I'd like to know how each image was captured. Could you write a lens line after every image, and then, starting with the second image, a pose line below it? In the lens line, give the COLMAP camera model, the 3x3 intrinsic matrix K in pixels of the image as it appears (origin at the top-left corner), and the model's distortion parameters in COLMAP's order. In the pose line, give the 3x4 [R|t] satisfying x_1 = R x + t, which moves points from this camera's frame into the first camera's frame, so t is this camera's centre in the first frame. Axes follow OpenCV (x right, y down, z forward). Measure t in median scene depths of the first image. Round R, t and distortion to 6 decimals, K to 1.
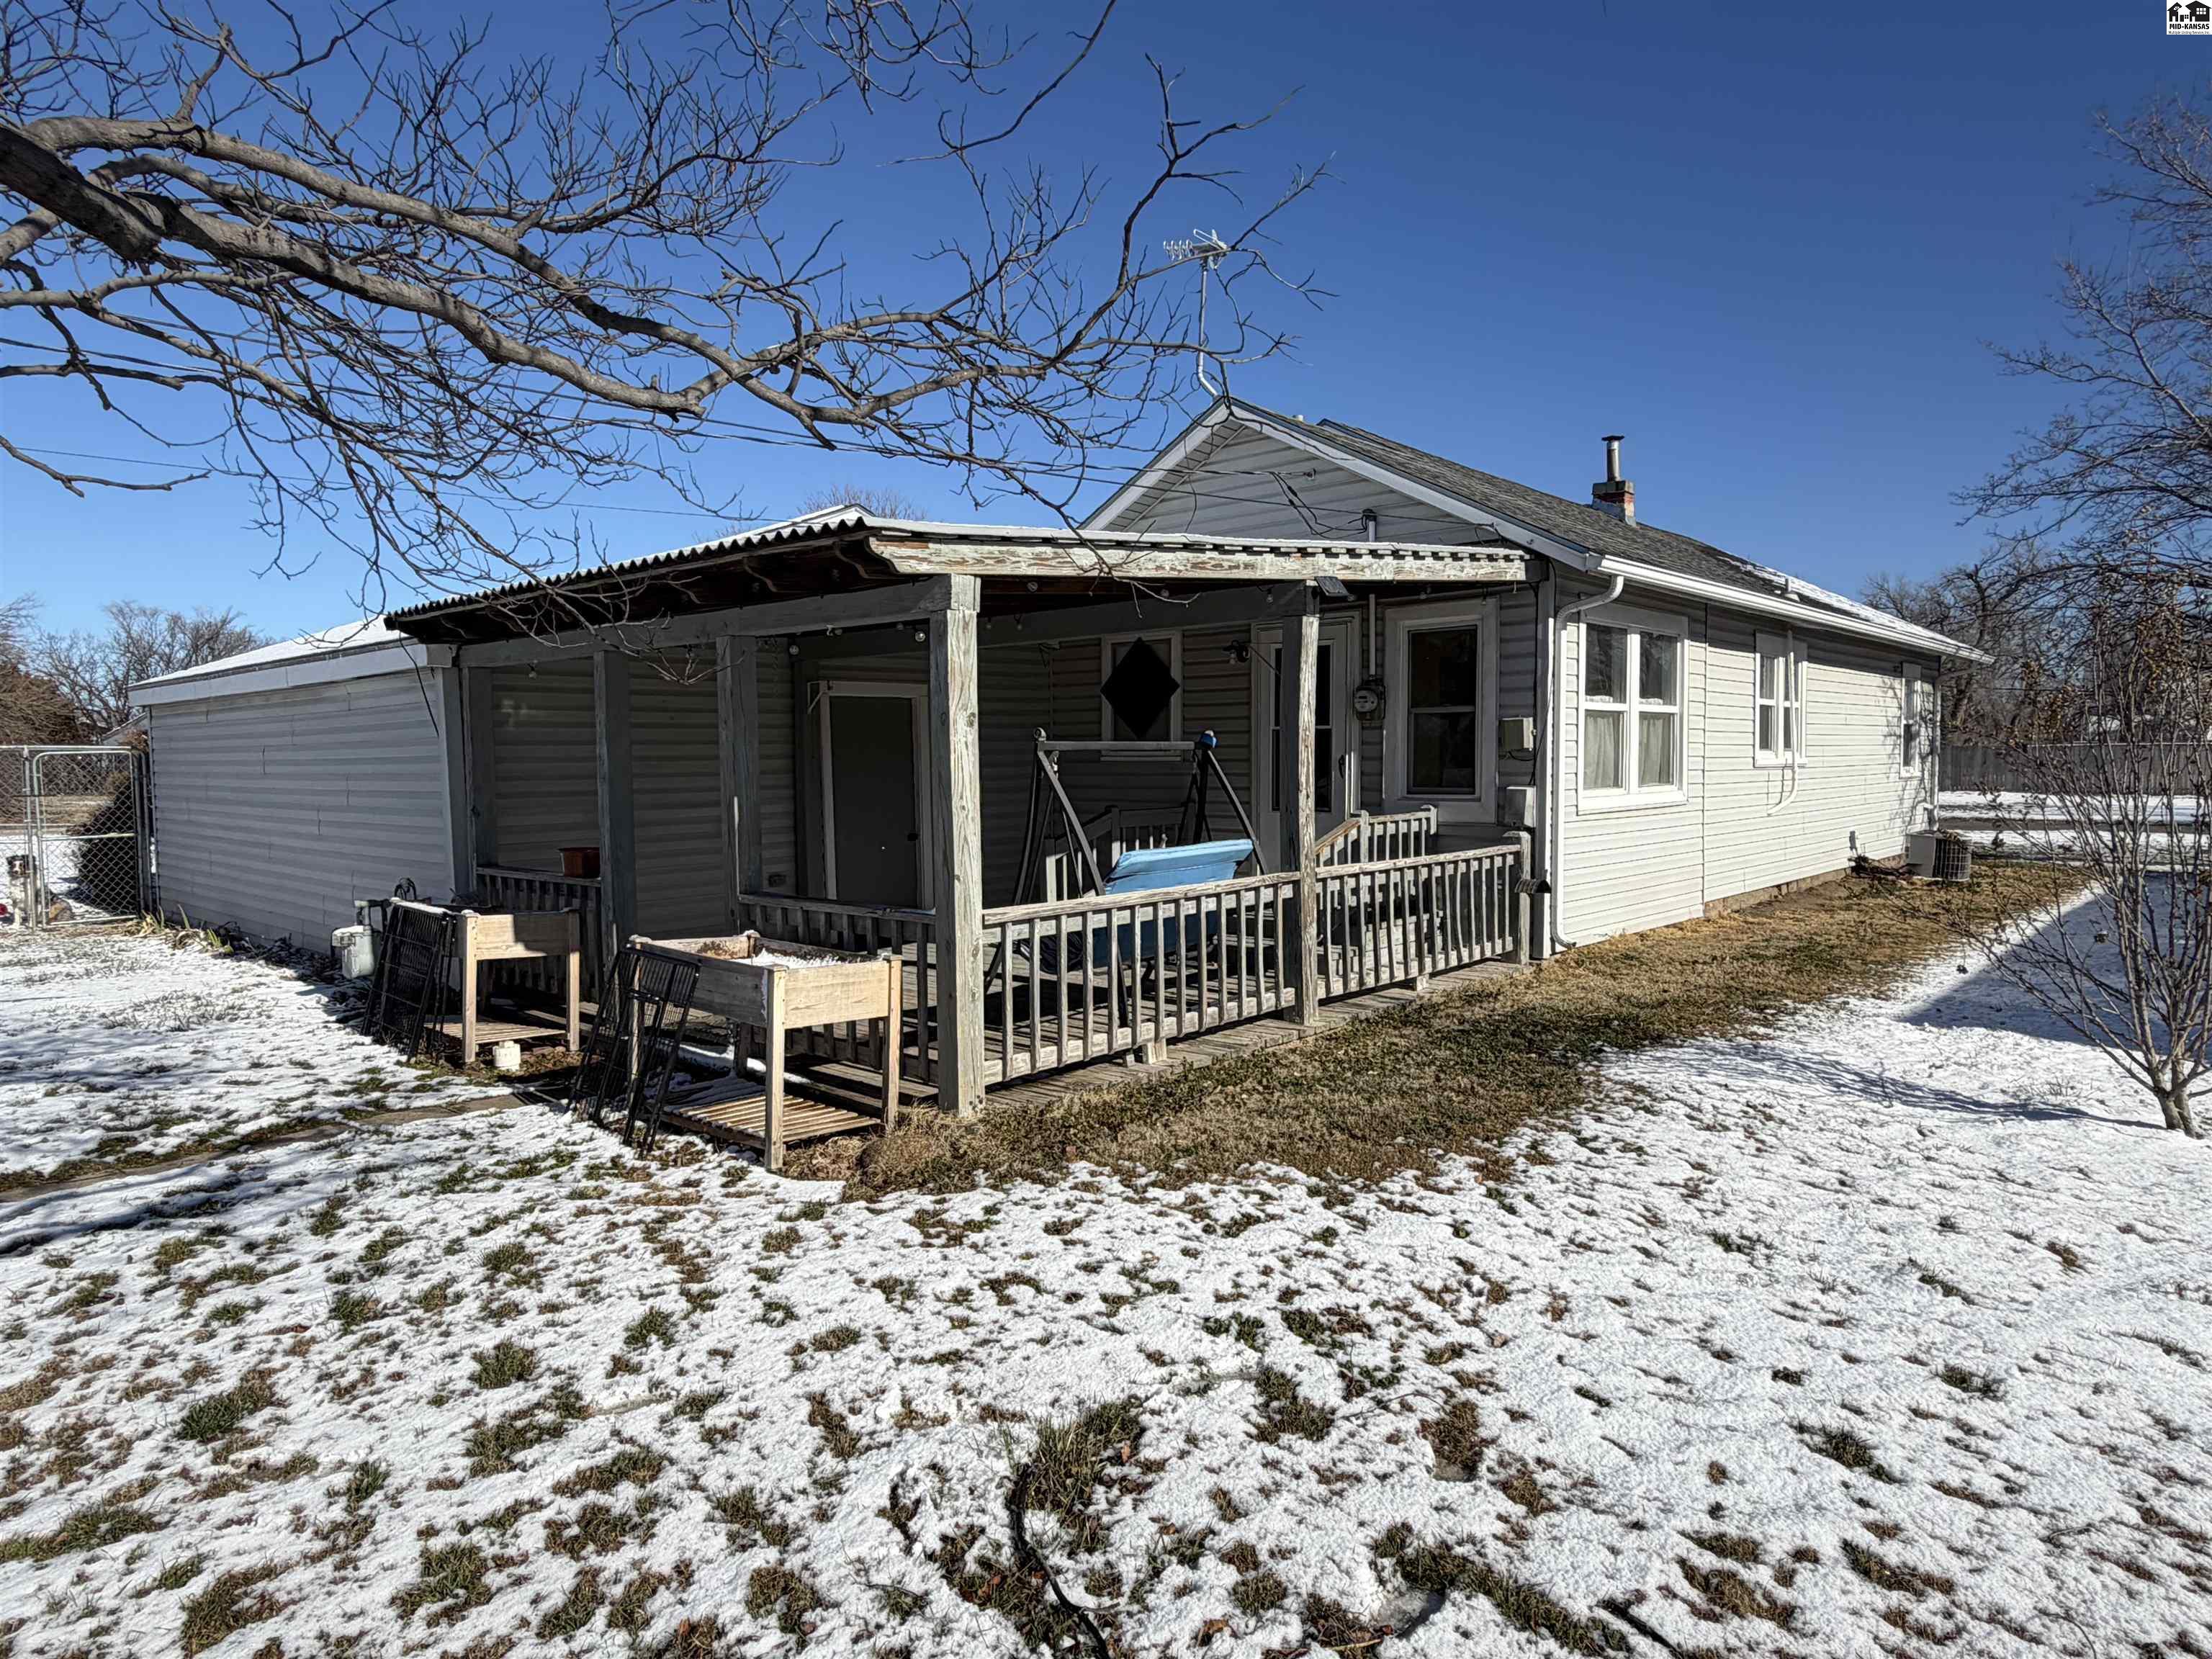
lens RADIAL K [[1358.6, 0, 1102.5], [0, 1358.6, 834.8], [0, 0, 1]] dist [-0.005397, 0.001849]
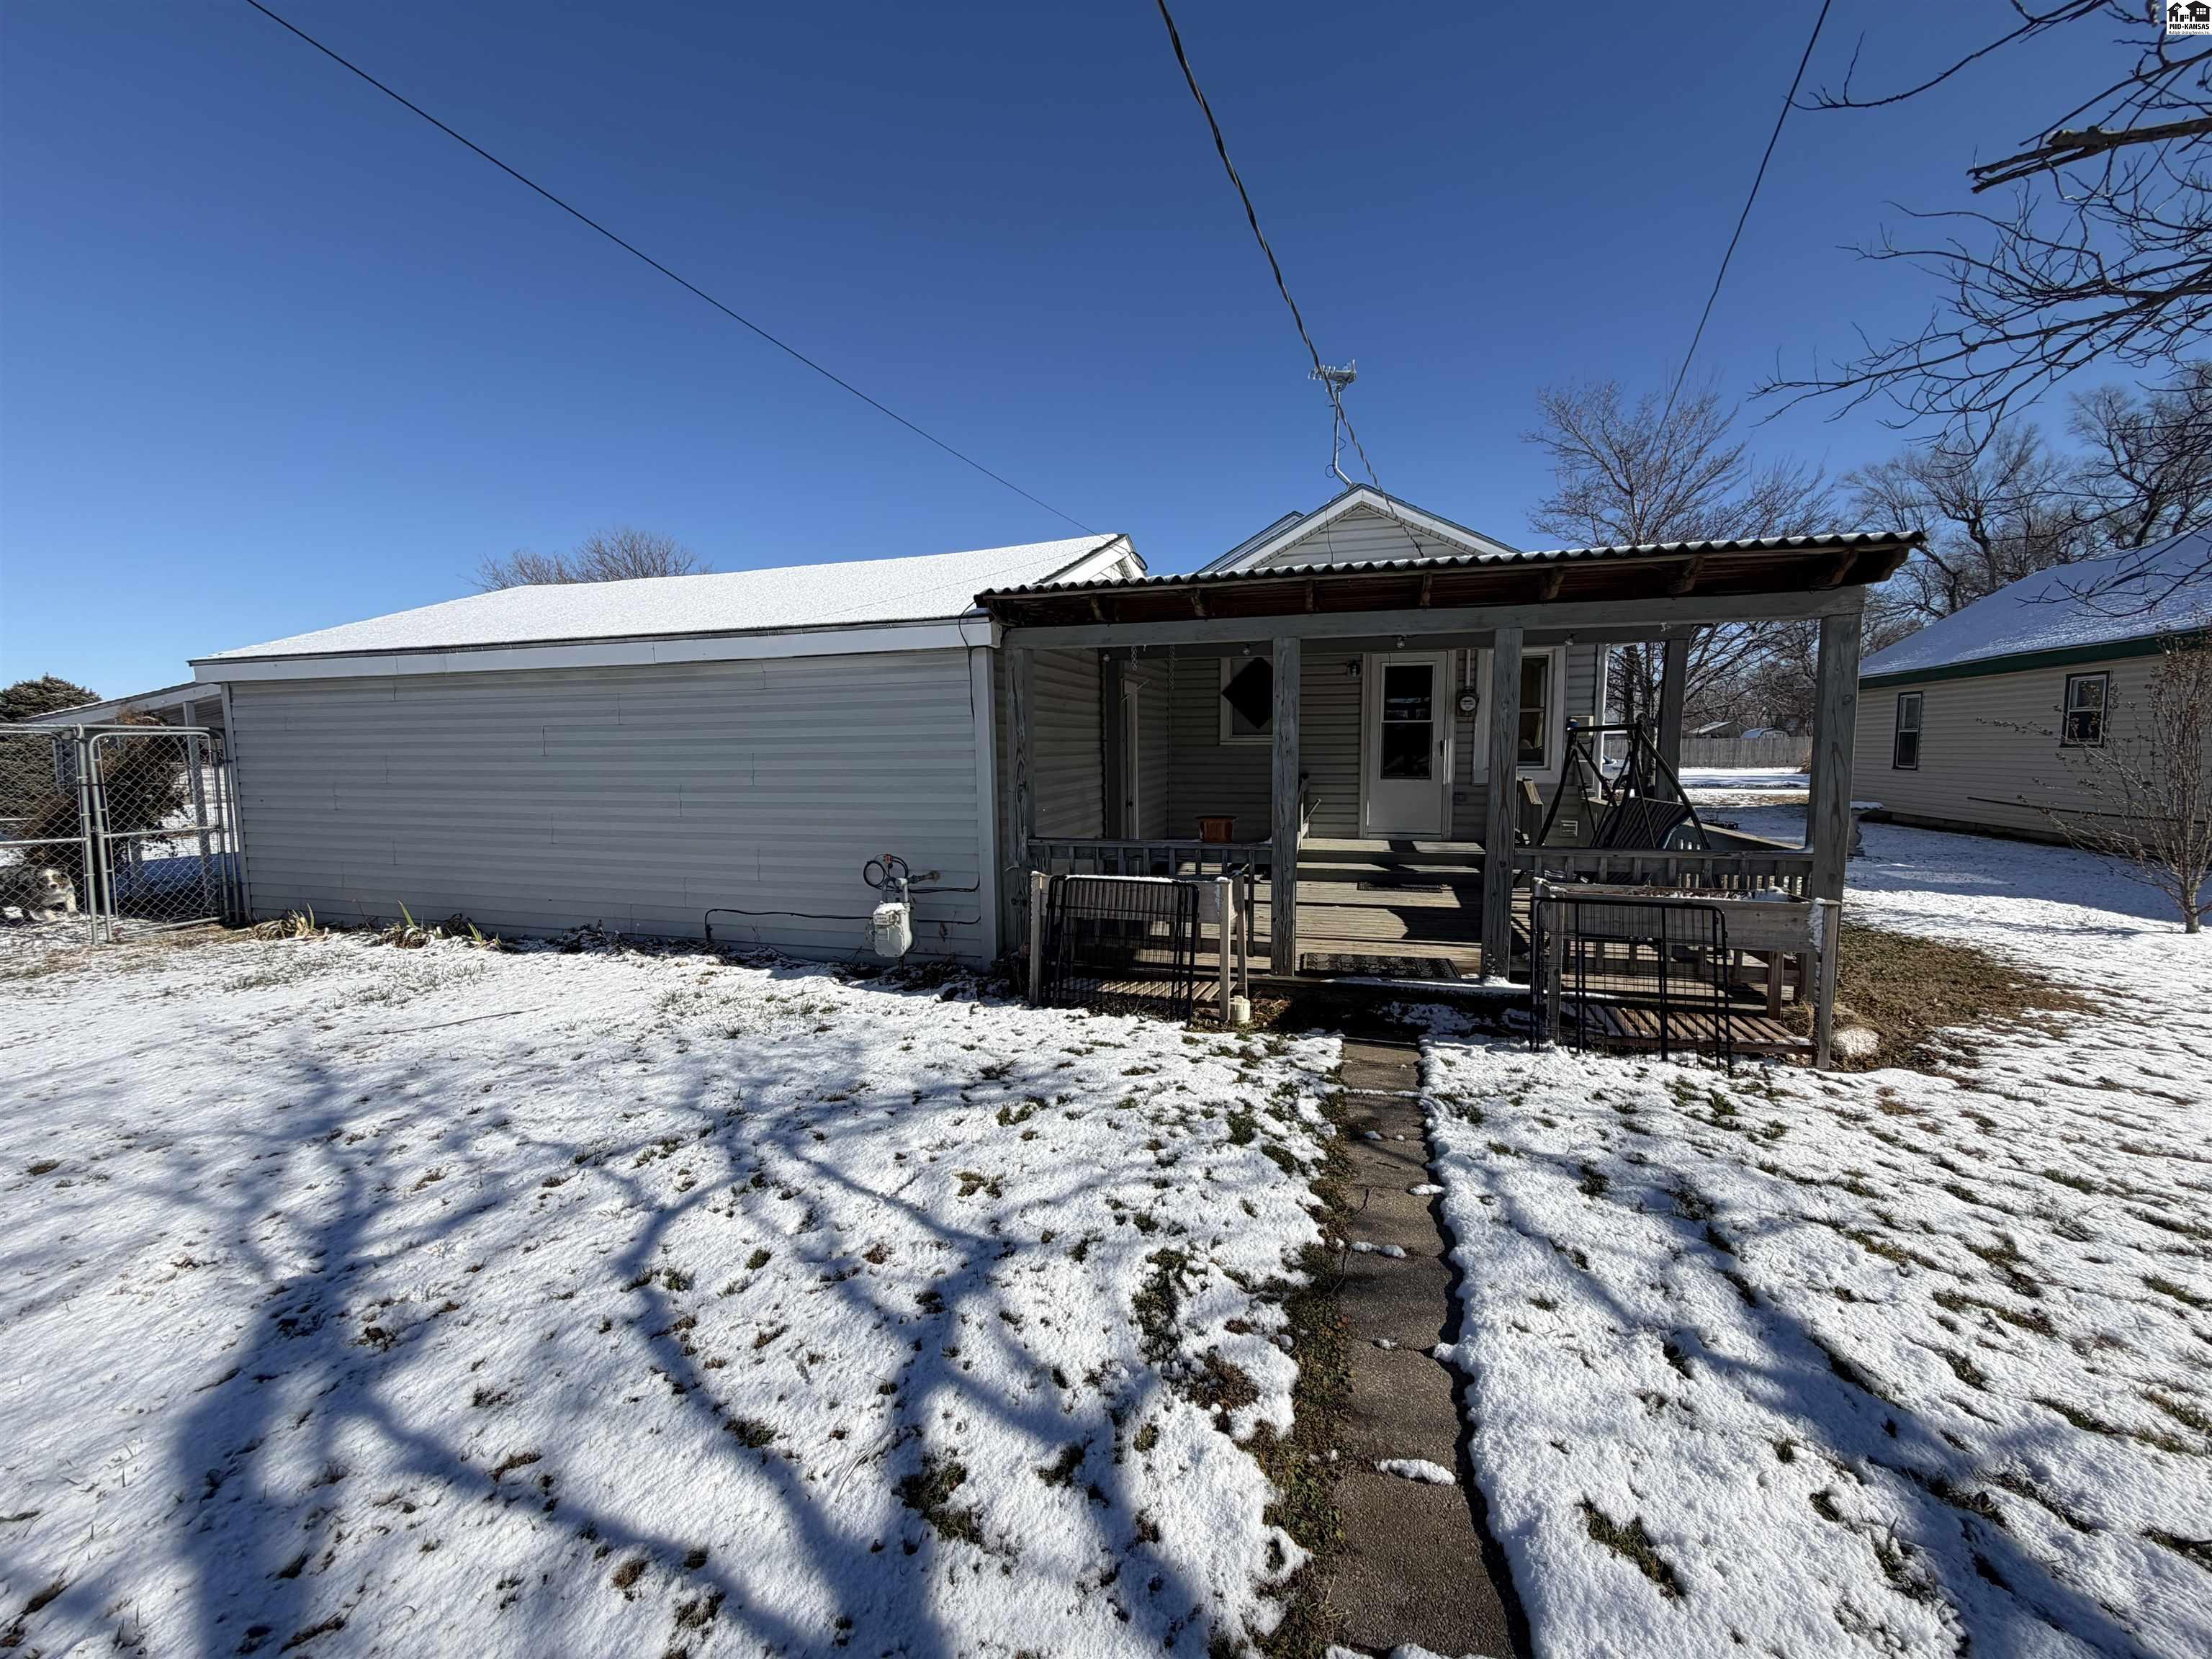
lens RADIAL K [[876.0, 0, 1107.8], [0, 876.0, 827.3], [0, 0, 1]] dist [0.000587, -0.000597]
pose [[0.893390, -0.026355, 0.448508, -1.143993], [0.020812, 0.999634, 0.017285, 0.005334], [-0.448799, -0.006108, 0.893612, 0.586924]]
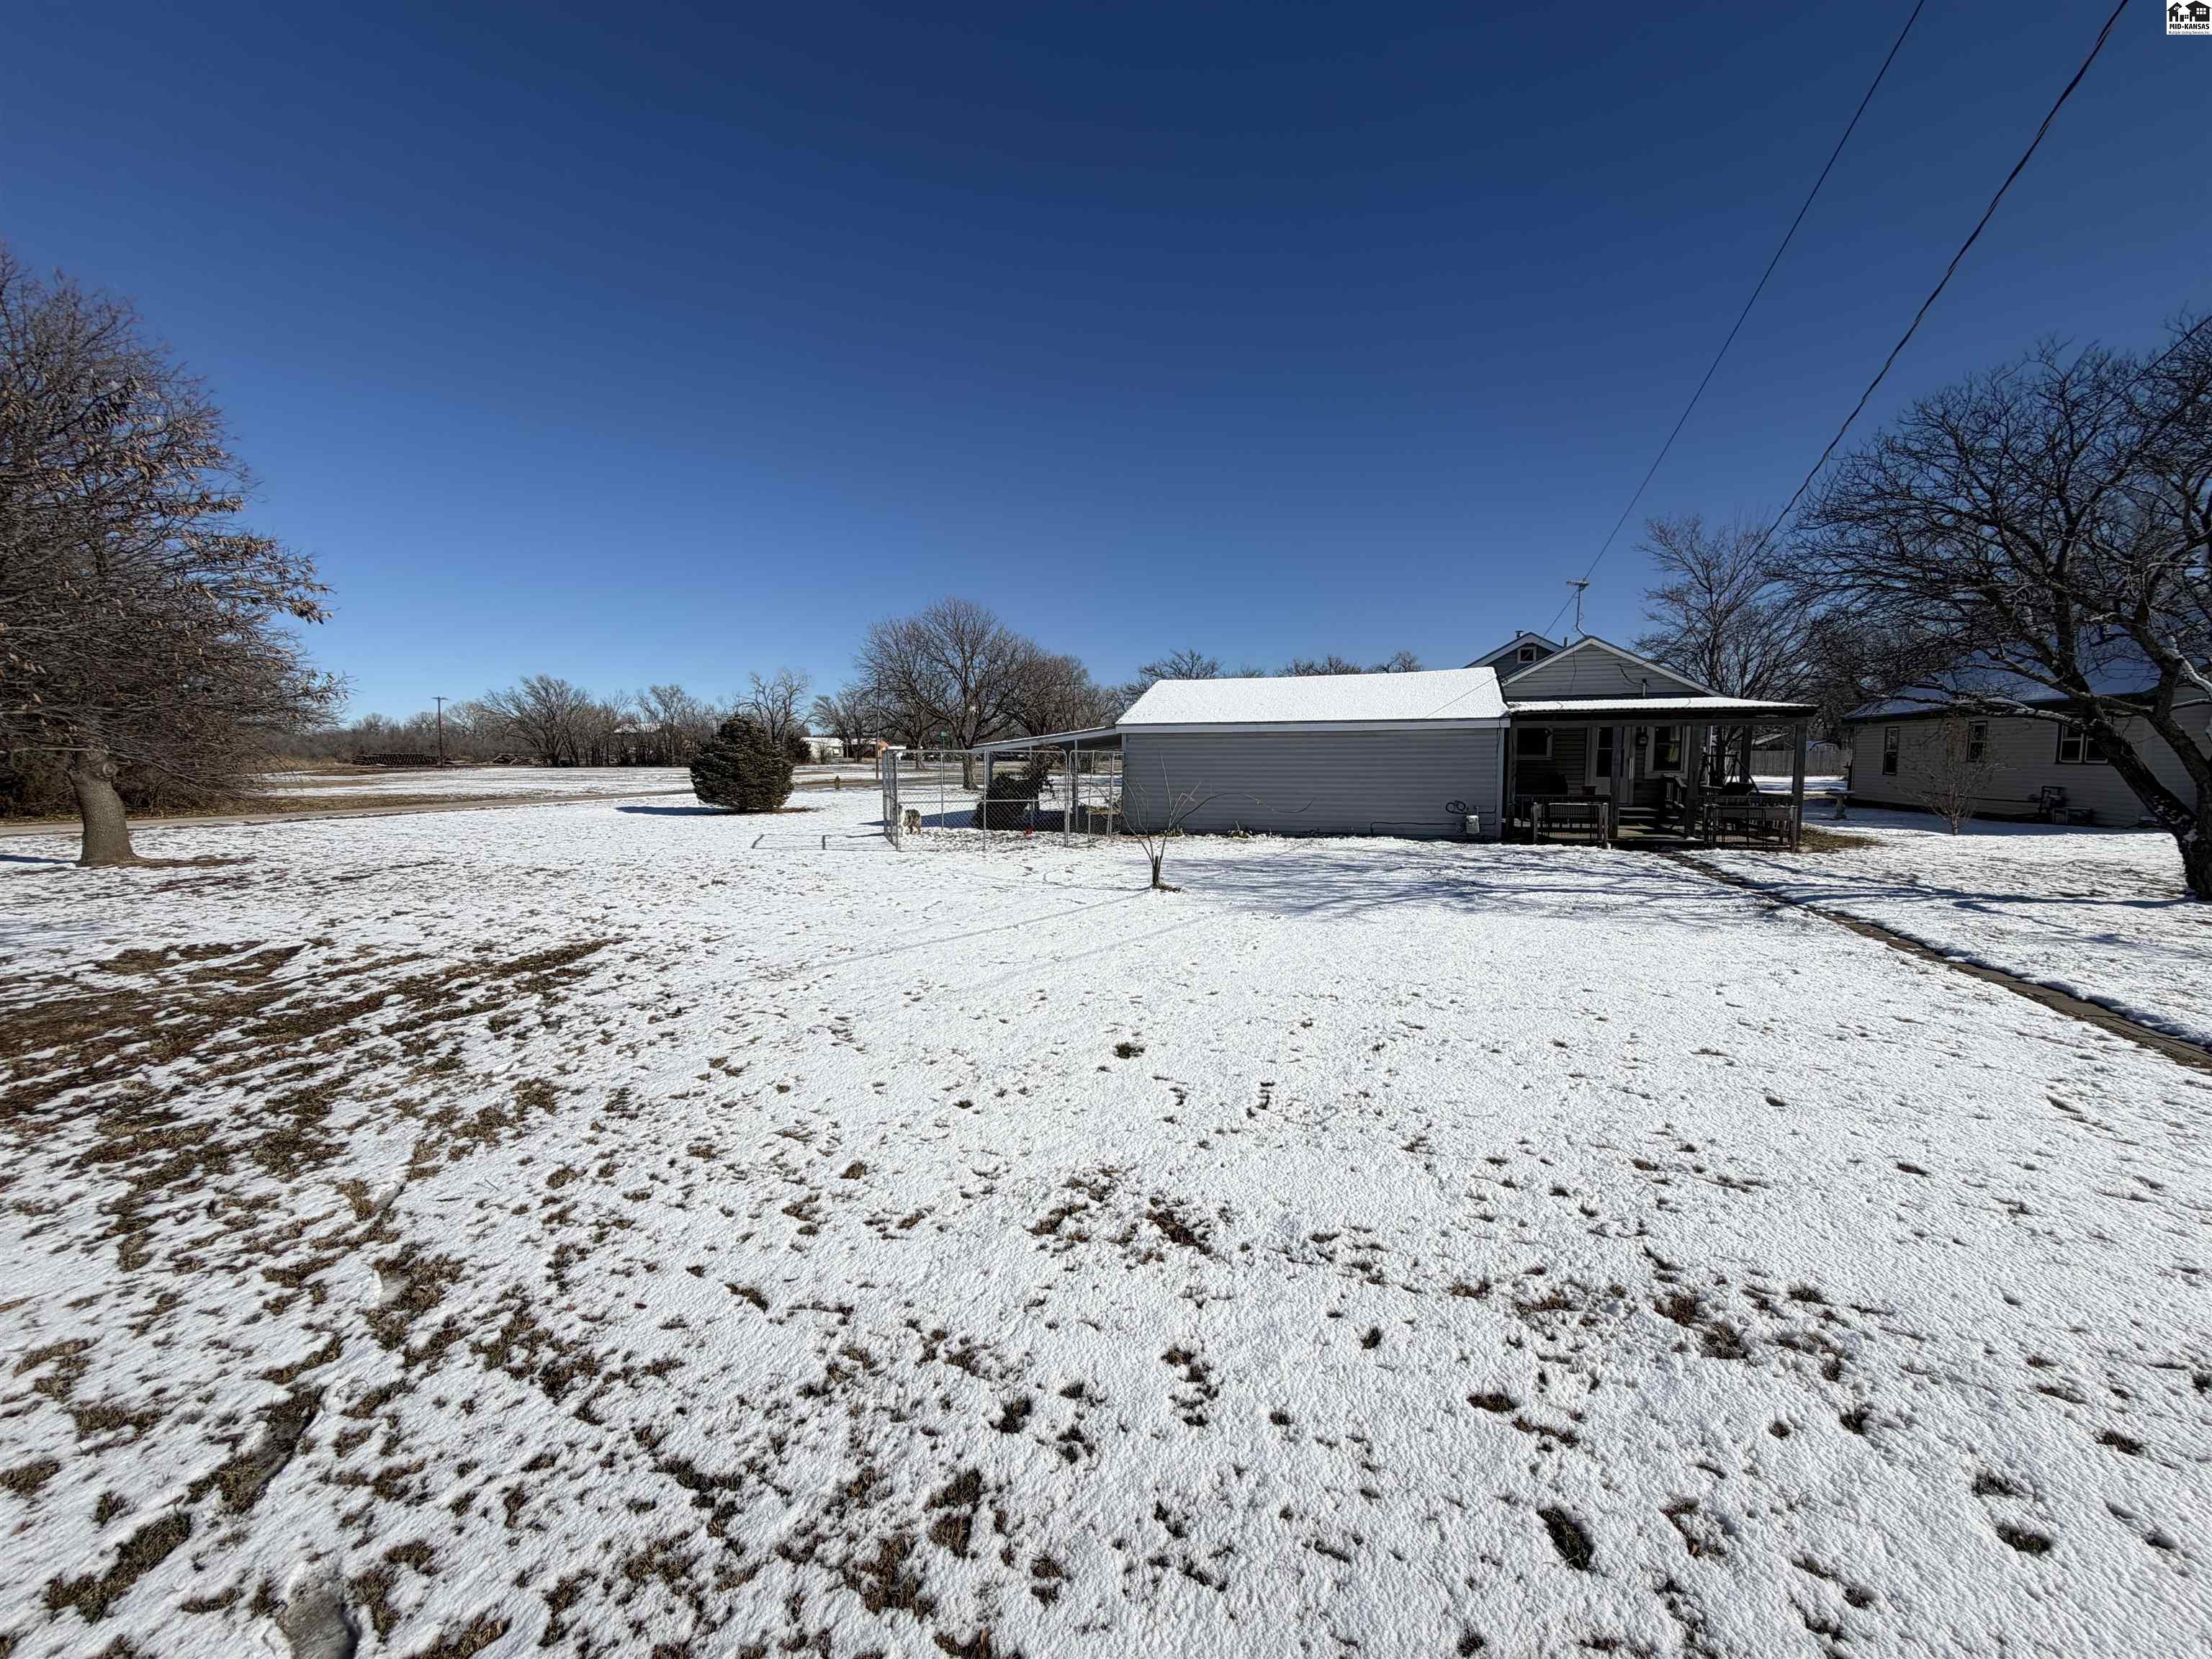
lens RADIAL K [[876.0, 0, 1103.9], [0, 876.0, 830.7], [0, 0, 1]] dist [0.000587, -0.000597]
pose [[0.914729, -0.016829, 0.403716, -3.408112], [0.014701, 0.999857, 0.008371, 0.124367], [-0.403799, -0.001722, 0.914846, -0.702334]]
